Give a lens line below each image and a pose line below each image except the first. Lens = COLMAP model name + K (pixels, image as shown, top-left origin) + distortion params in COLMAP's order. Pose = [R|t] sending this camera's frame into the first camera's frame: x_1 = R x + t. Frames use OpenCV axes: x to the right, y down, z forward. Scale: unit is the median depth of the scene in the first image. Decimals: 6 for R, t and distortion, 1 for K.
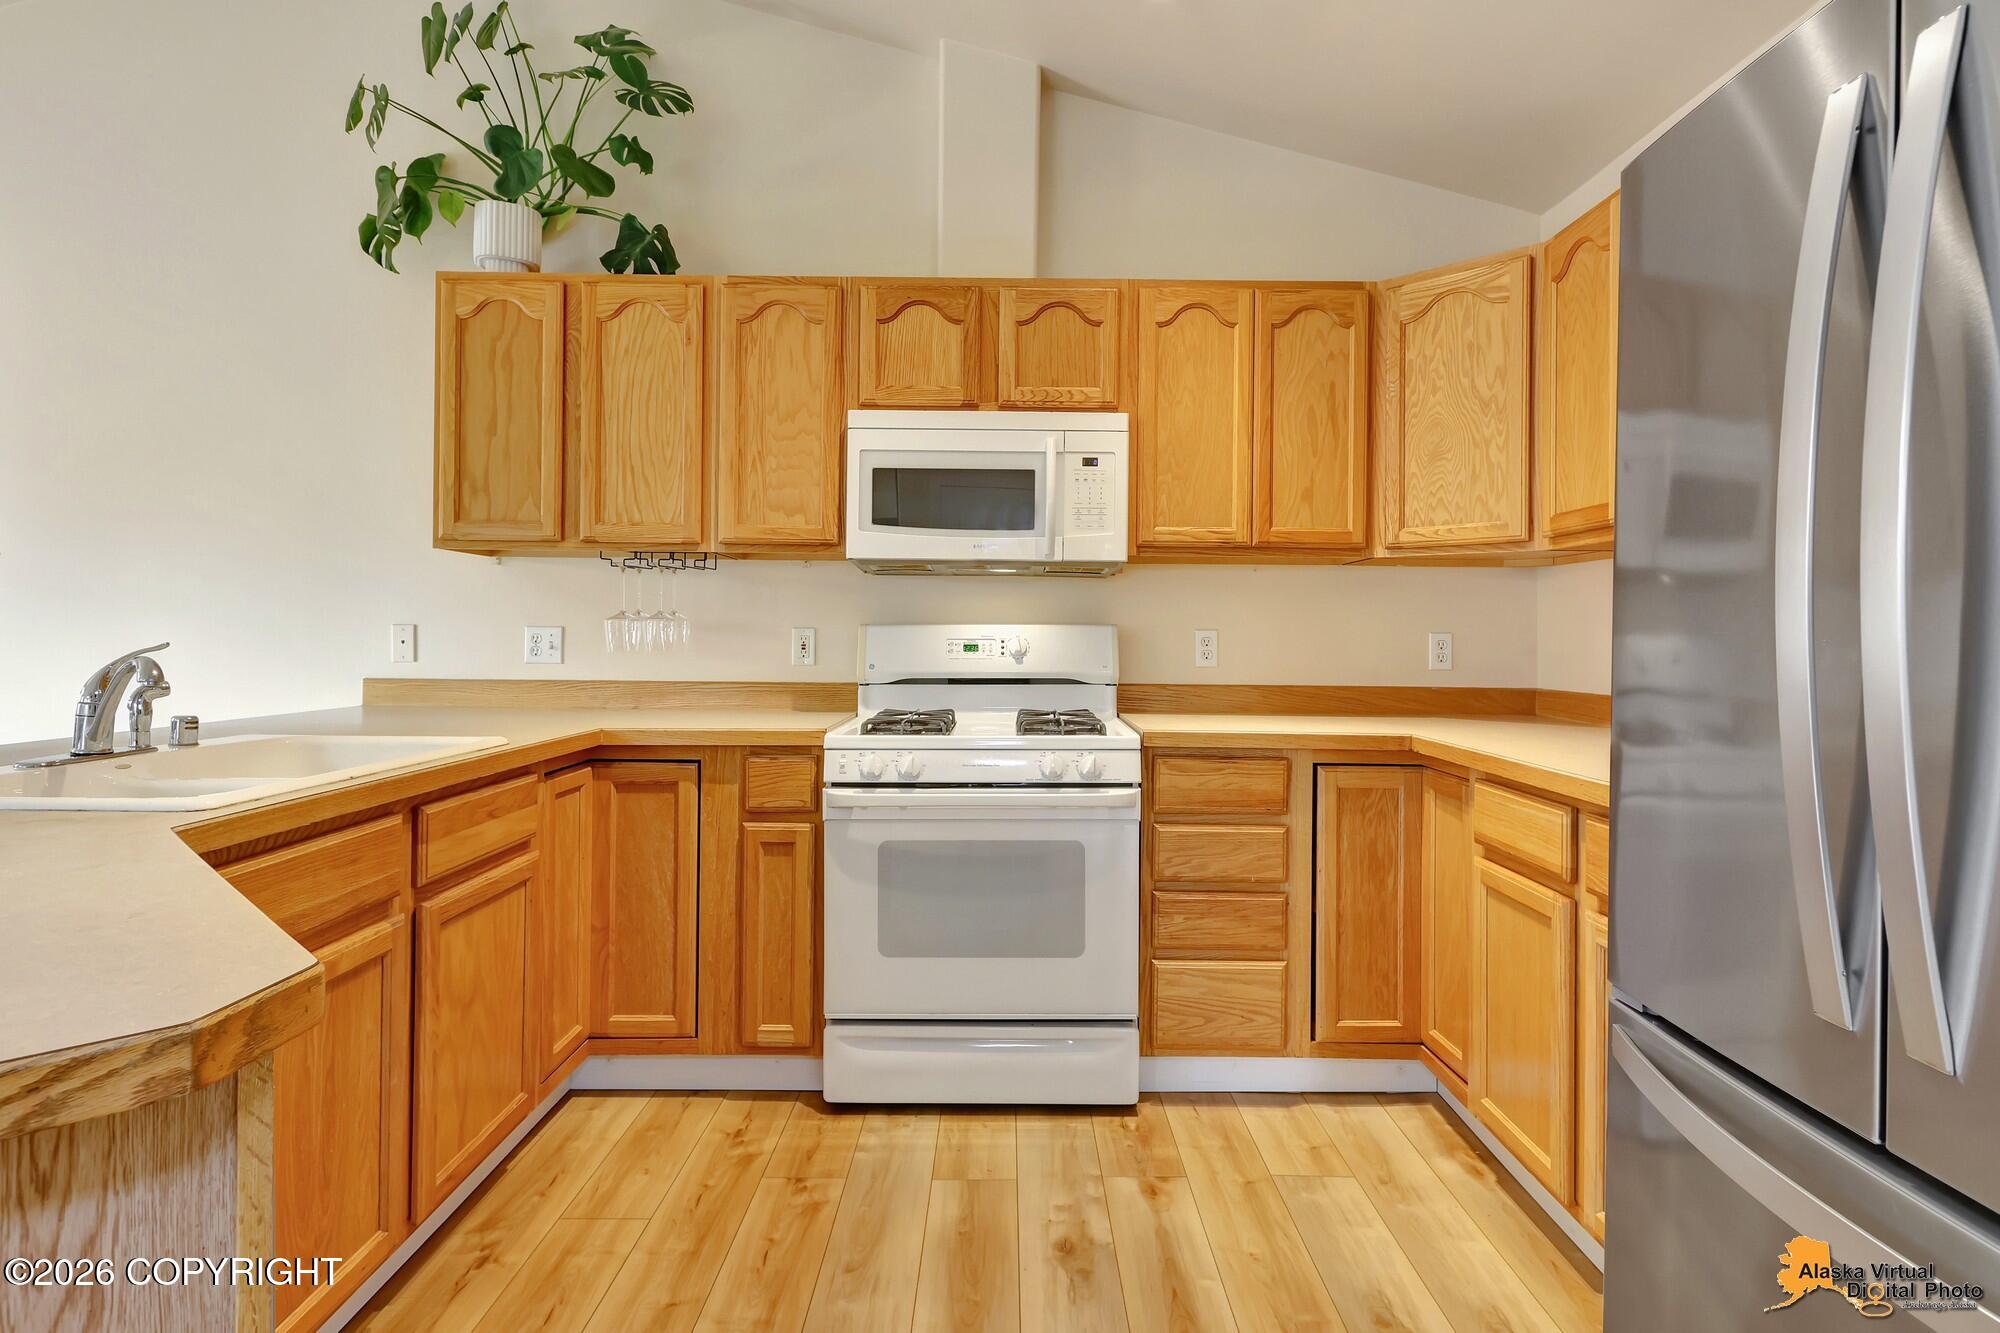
lens RADIAL K [[951.4, 0, 1039.5], [0, 951.4, 642.5], [0, 0, 1]] dist [0.000621, -0.001412]
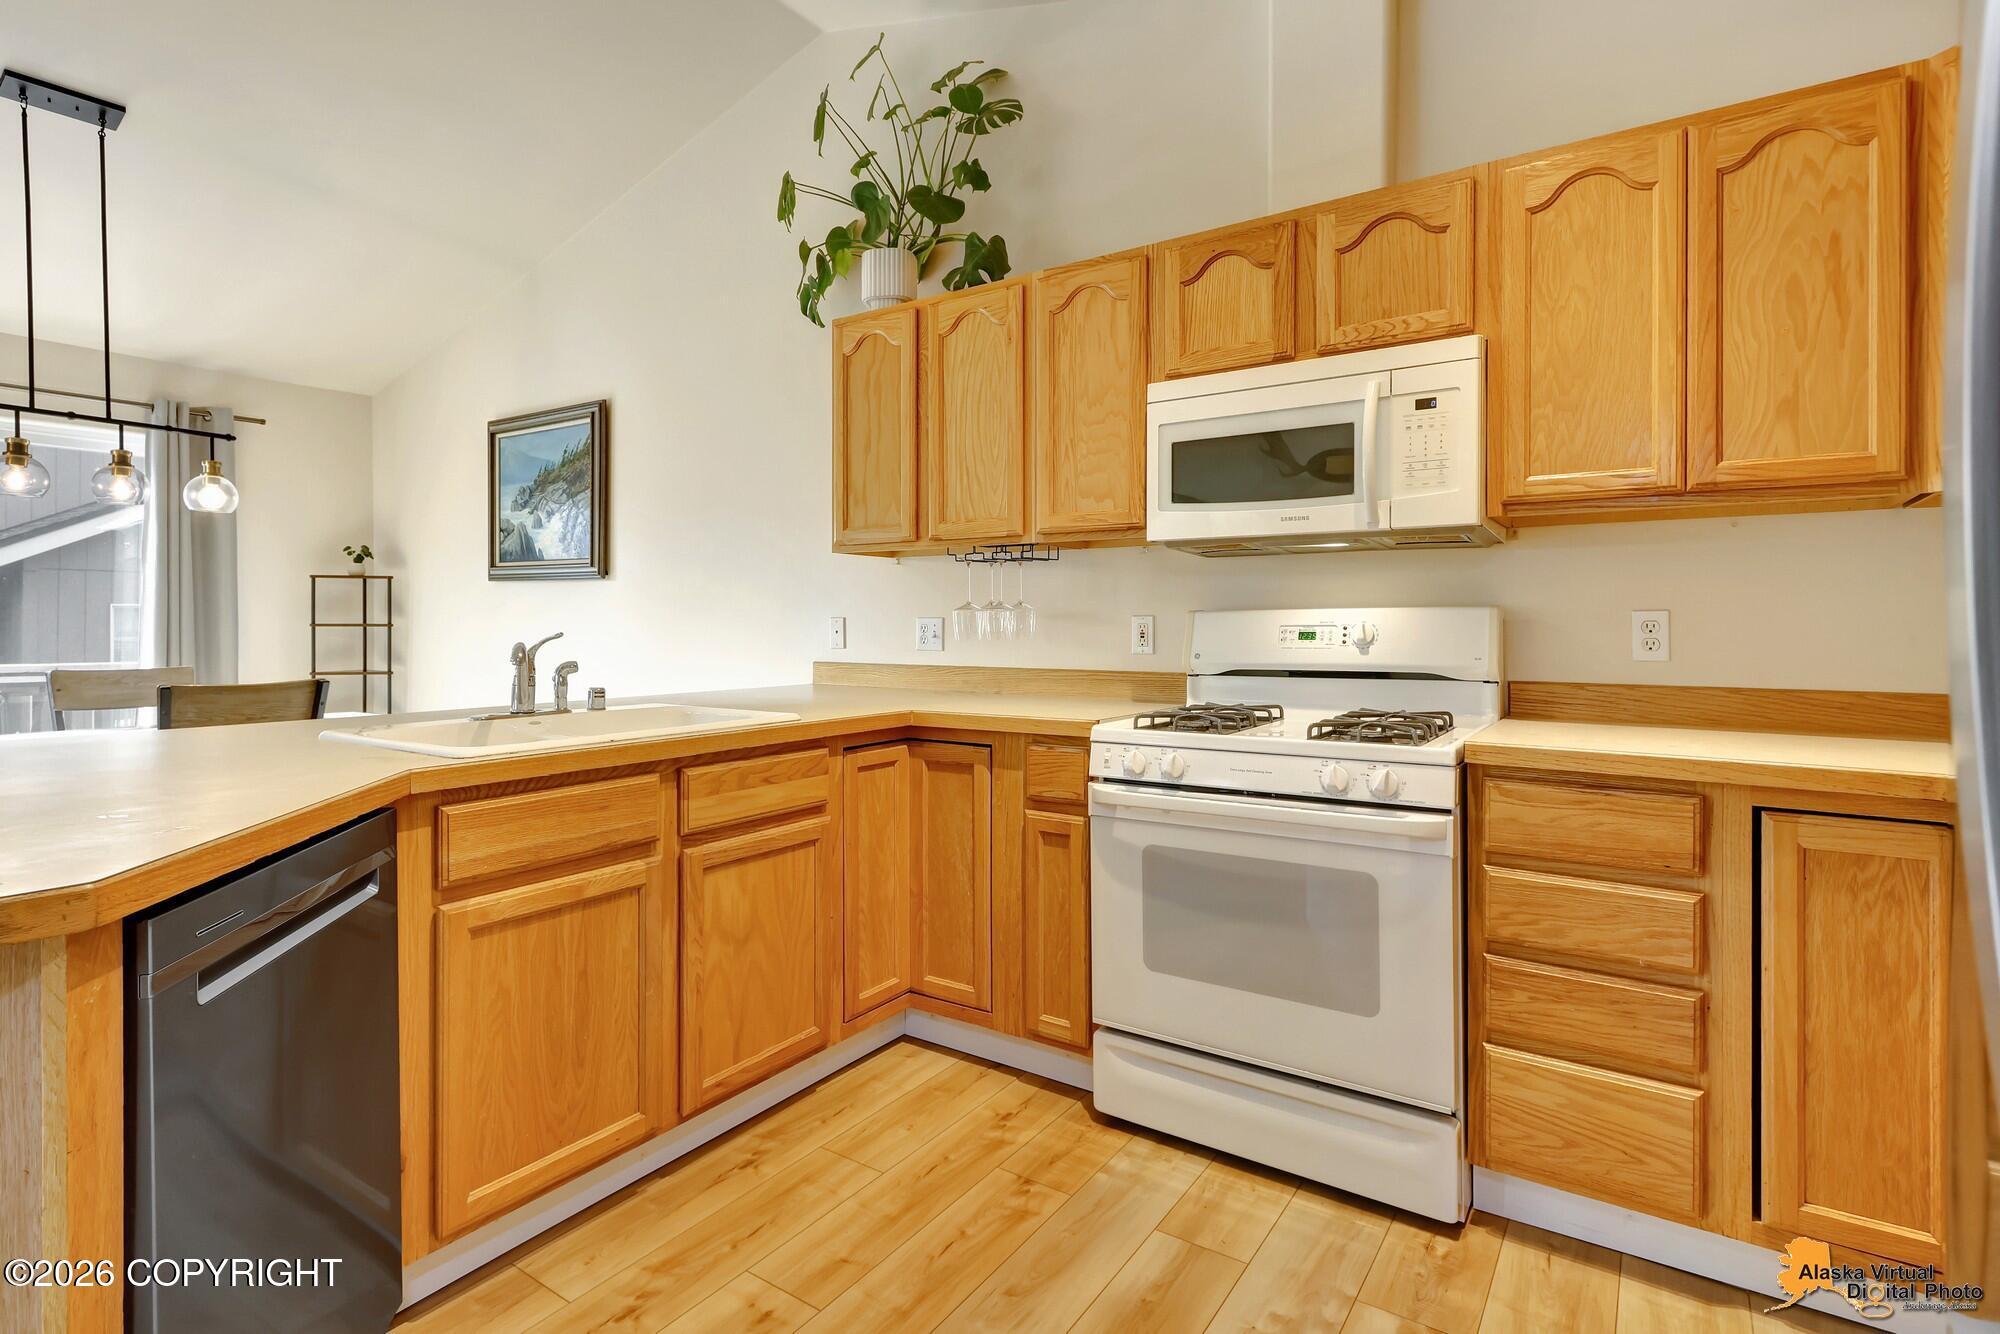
lens RADIAL K [[951.4, 0, 1028.3], [0, 951.4, 630.1], [0, 0, 1]] dist [0.000621, -0.001412]
pose [[0.827428, -0.004975, -0.561549, 0.245723], [0.004578, 0.999987, -0.002114, 0.001380], [0.561553, -0.000822, 0.827441, 0.160127]]
